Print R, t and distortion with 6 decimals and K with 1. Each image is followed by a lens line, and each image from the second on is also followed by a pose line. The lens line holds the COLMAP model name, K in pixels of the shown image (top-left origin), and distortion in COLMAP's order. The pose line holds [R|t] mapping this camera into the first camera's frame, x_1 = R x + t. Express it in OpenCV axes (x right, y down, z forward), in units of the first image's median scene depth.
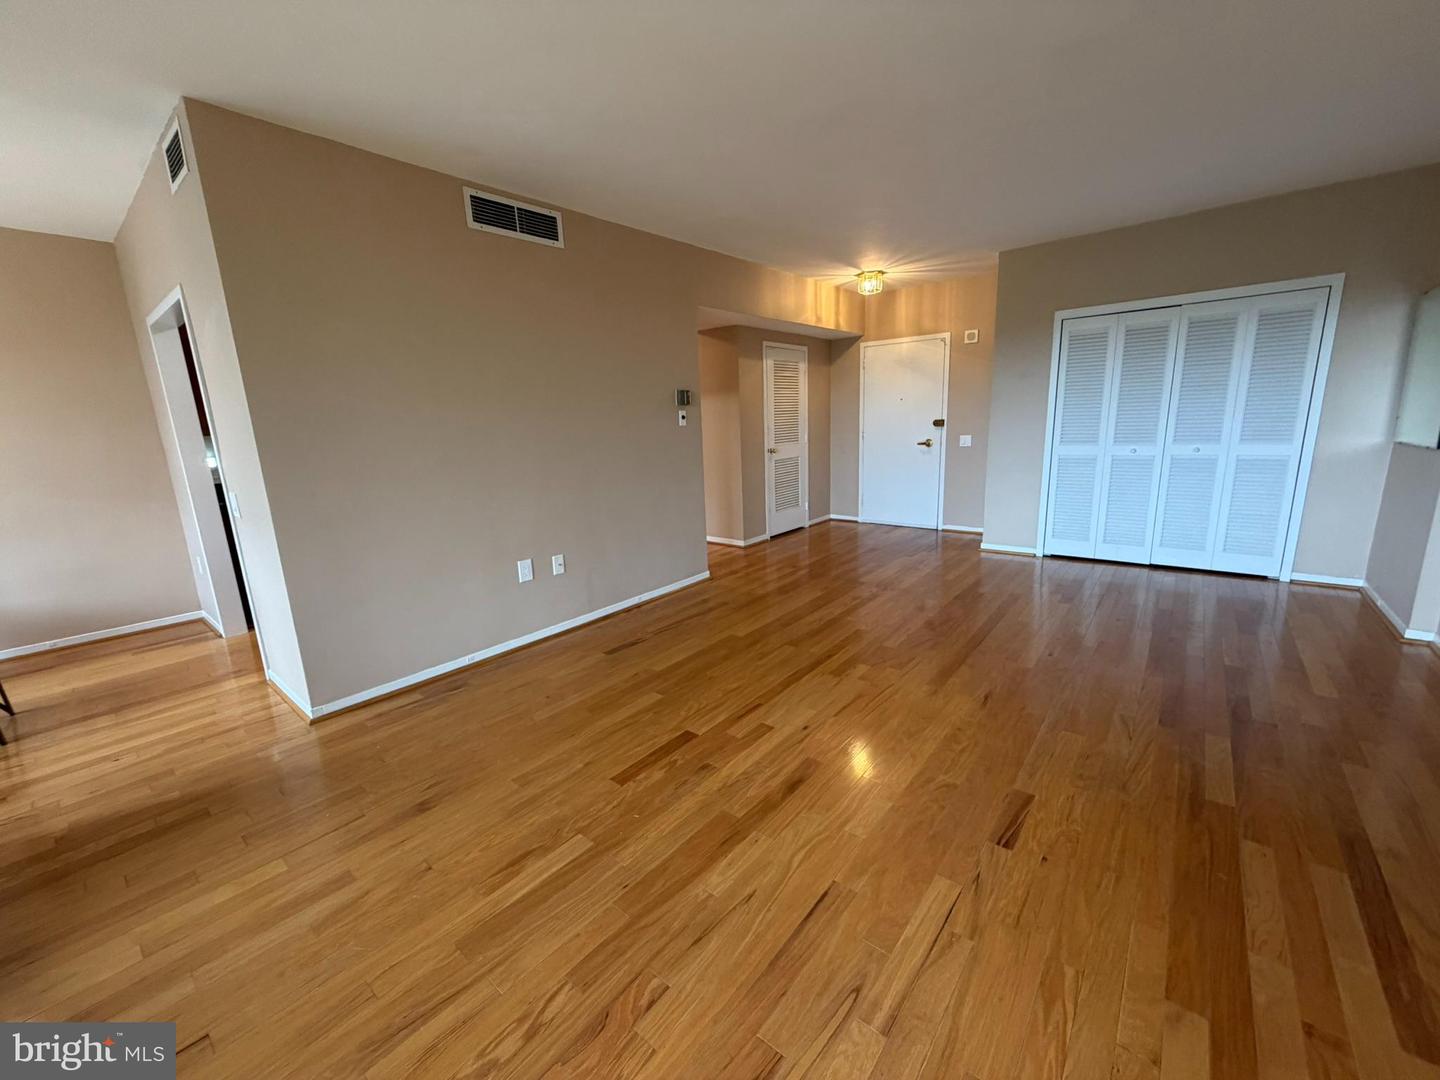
lens RADIAL K [[574.5, 0, 722.8], [0, 574.5, 536.1], [0, 0, 1]] dist [0.002831, 0.000290]
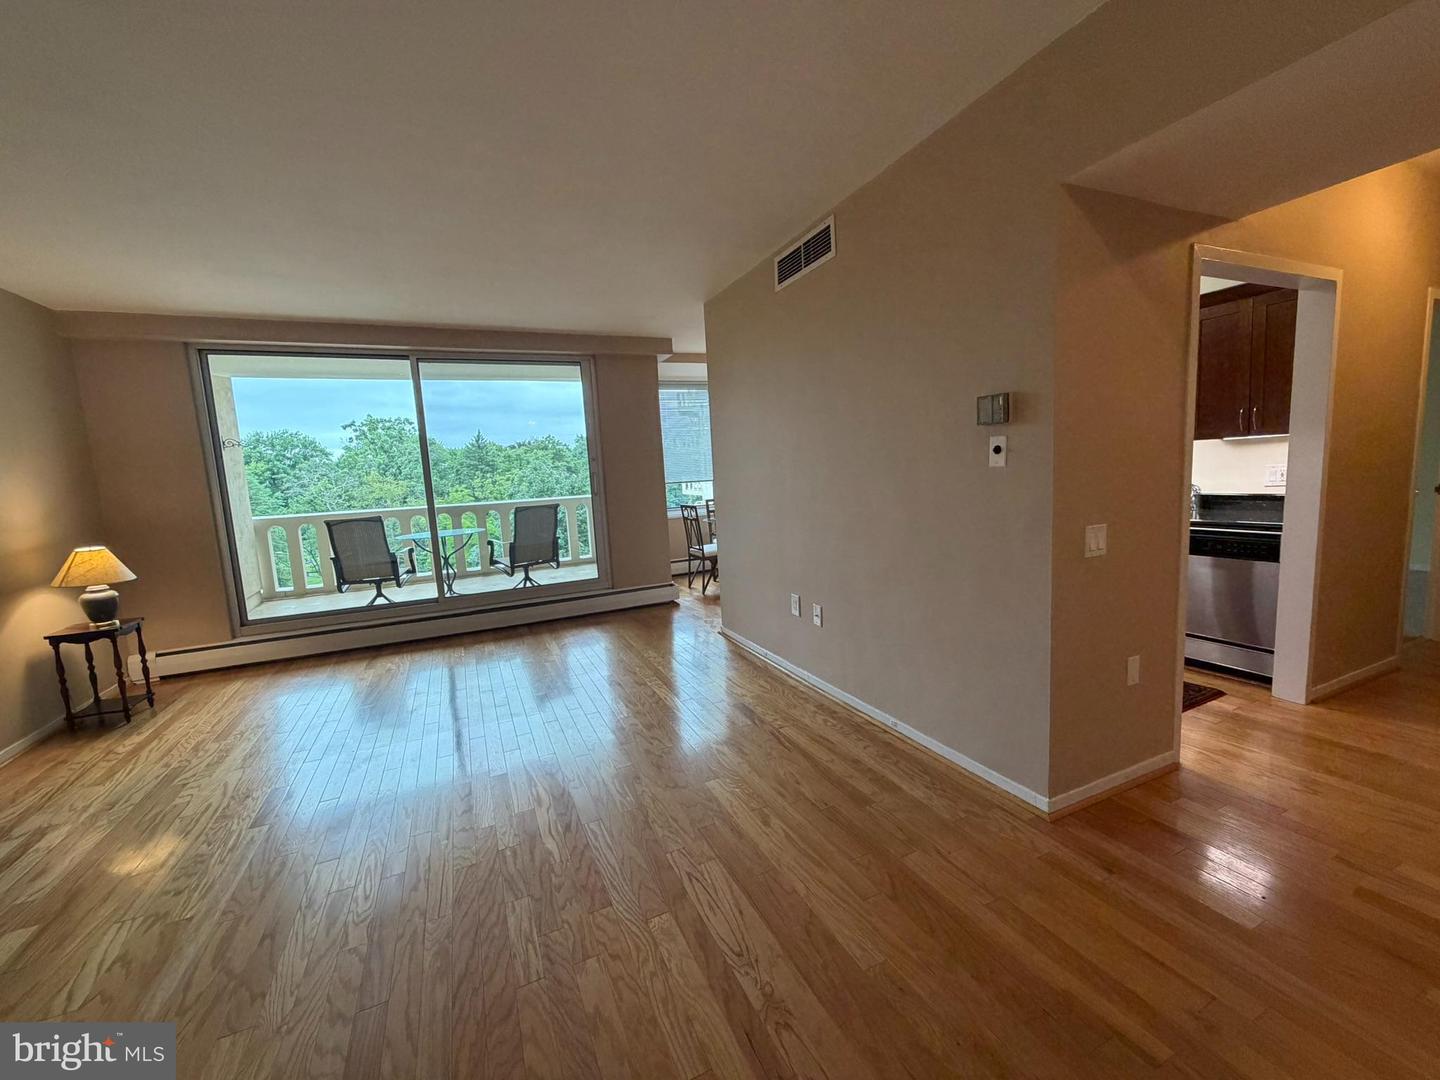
lens RADIAL K [[574.5, 0, 716.8], [0, 574.5, 539.7], [0, 0, 1]] dist [0.002831, 0.000290]
pose [[-0.439179, 0.164506, -0.883210, 0.583286], [-0.119875, 0.963571, 0.239082, -0.270368], [0.890366, 0.210875, -0.403460, 1.222702]]
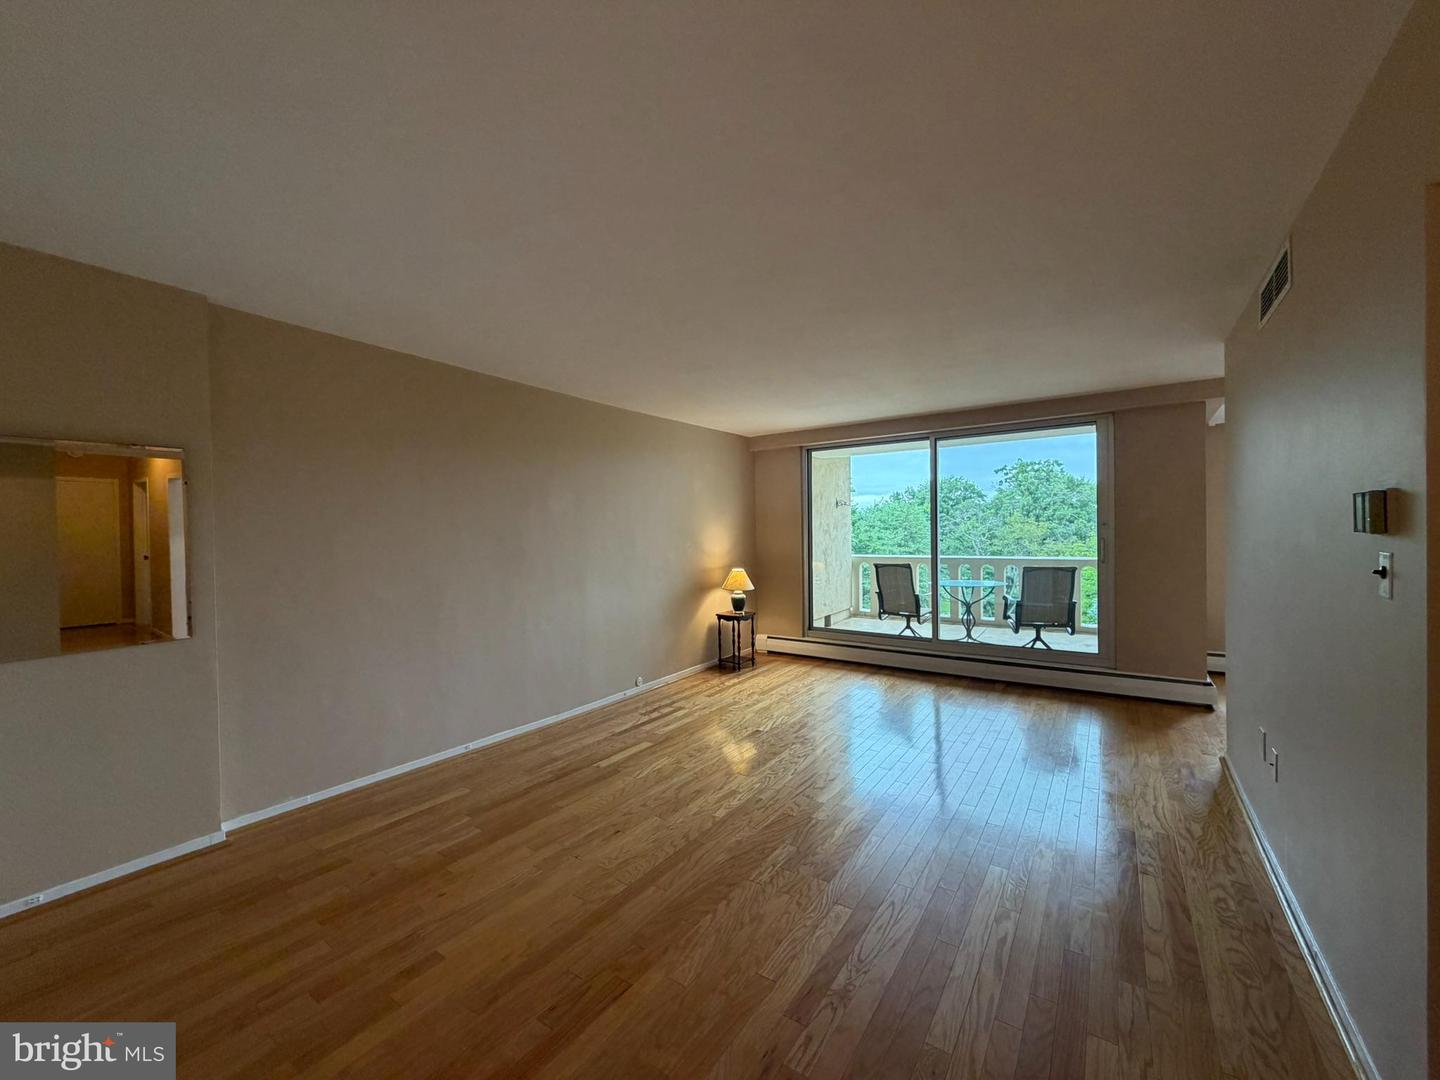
lens RADIAL K [[574.5, 0, 713.7], [0, 574.5, 537.6], [0, 0, 1]] dist [0.002831, 0.000290]
pose [[-0.995747, 0.049520, -0.077692, 0.400206], [0.031375, 0.975127, 0.219413, -0.375563], [0.086625, 0.216042, -0.972534, 1.558171]]
